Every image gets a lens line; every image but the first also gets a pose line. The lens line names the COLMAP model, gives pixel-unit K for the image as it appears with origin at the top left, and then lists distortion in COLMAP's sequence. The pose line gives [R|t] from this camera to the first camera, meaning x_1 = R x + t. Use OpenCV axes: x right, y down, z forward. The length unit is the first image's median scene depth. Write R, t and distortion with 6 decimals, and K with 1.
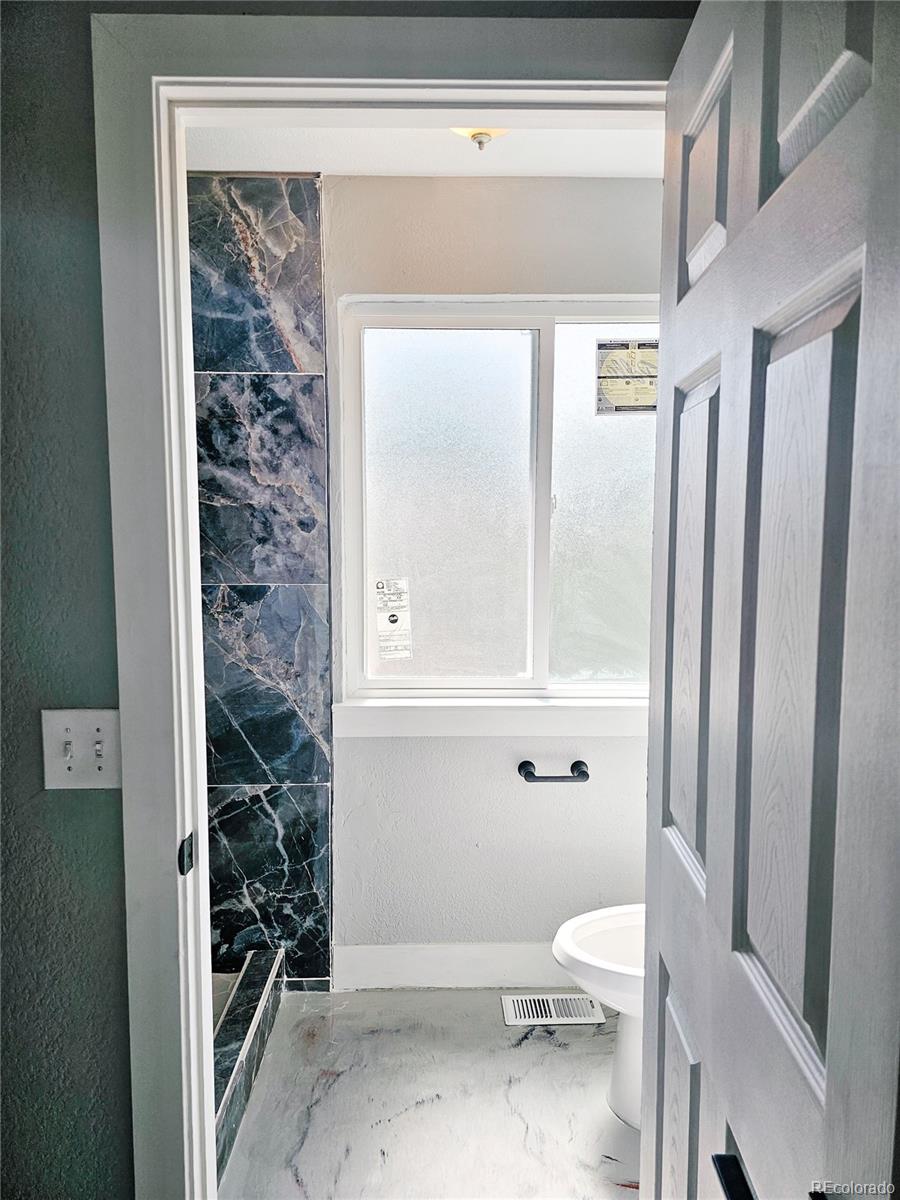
lens RADIAL K [[805.6, 0, 450.0], [0, 805.6, 600.0], [0, 0, 1]] dist [0.065112, -0.063157]
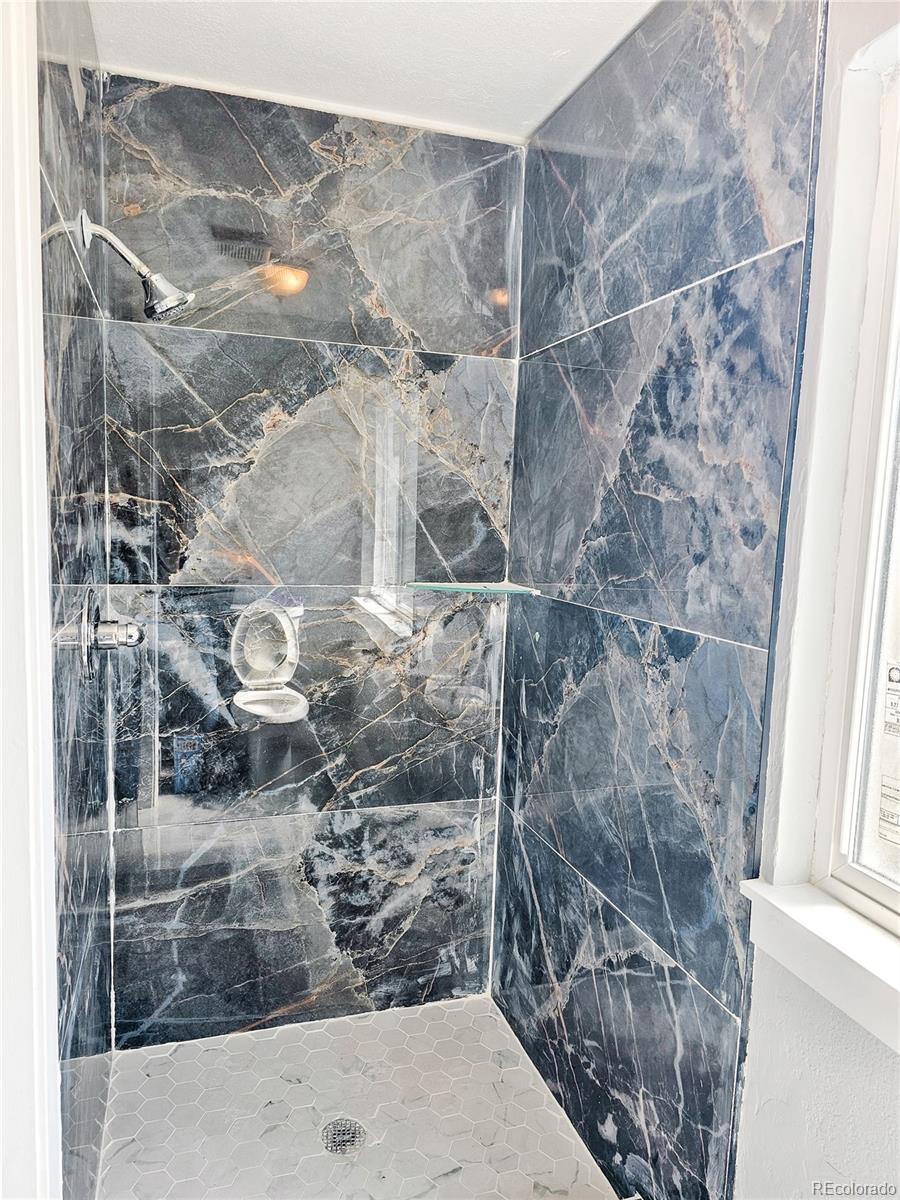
lens RADIAL K [[805.6, 0, 450.0], [0, 805.6, 600.0], [0, 0, 1]] dist [0.065112, -0.063157]
pose [[0.301453, 0.111196, -0.946975, 0.281513], [-0.118525, 0.989843, 0.078499, -0.069202], [0.946085, 0.088577, 0.311571, 0.647000]]
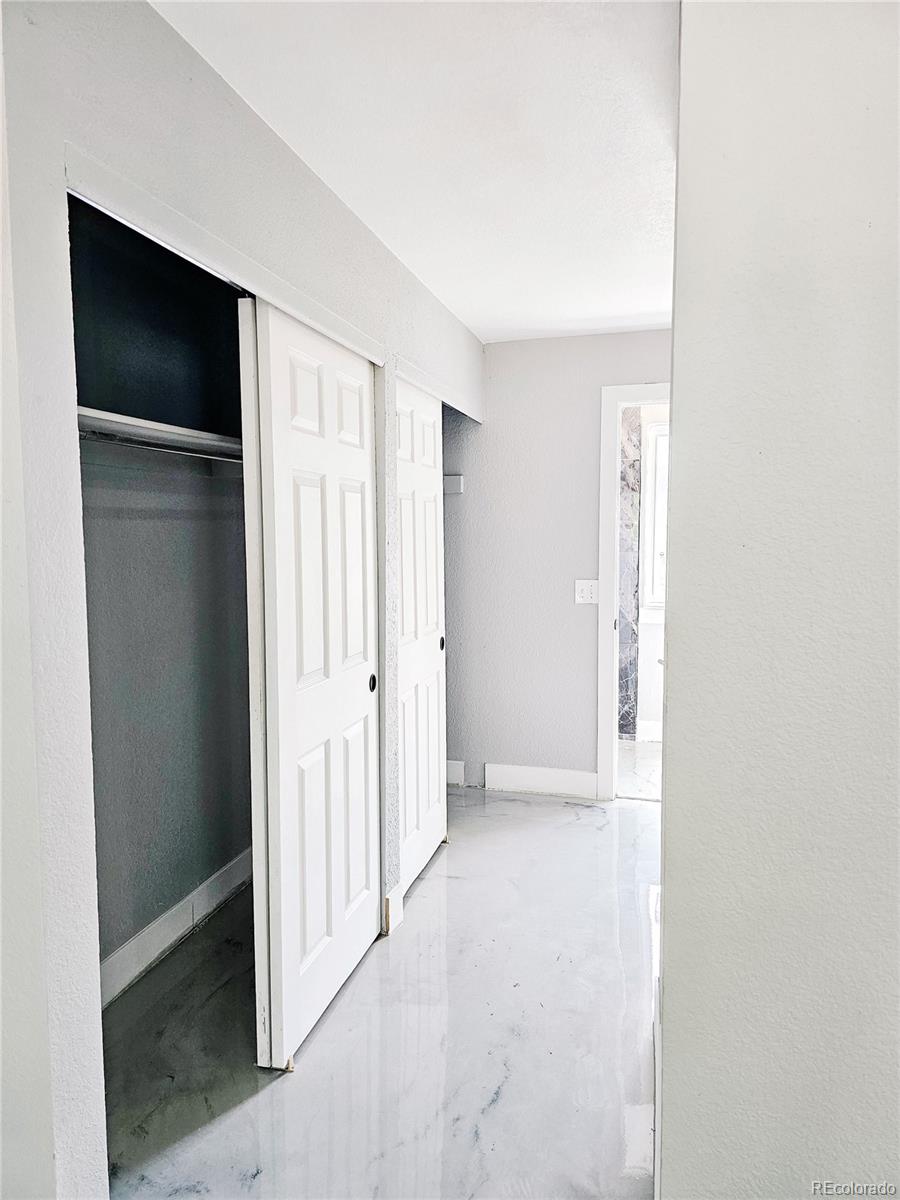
lens RADIAL K [[805.6, 0, 450.0], [0, 805.6, 600.0], [0, 0, 1]] dist [0.065112, -0.063157]
pose [[0.962039, 0.014365, -0.272535, -0.042740], [-0.015955, 0.999866, -0.003618, 0.128333], [0.272447, 0.007829, 0.962139, -1.291358]]
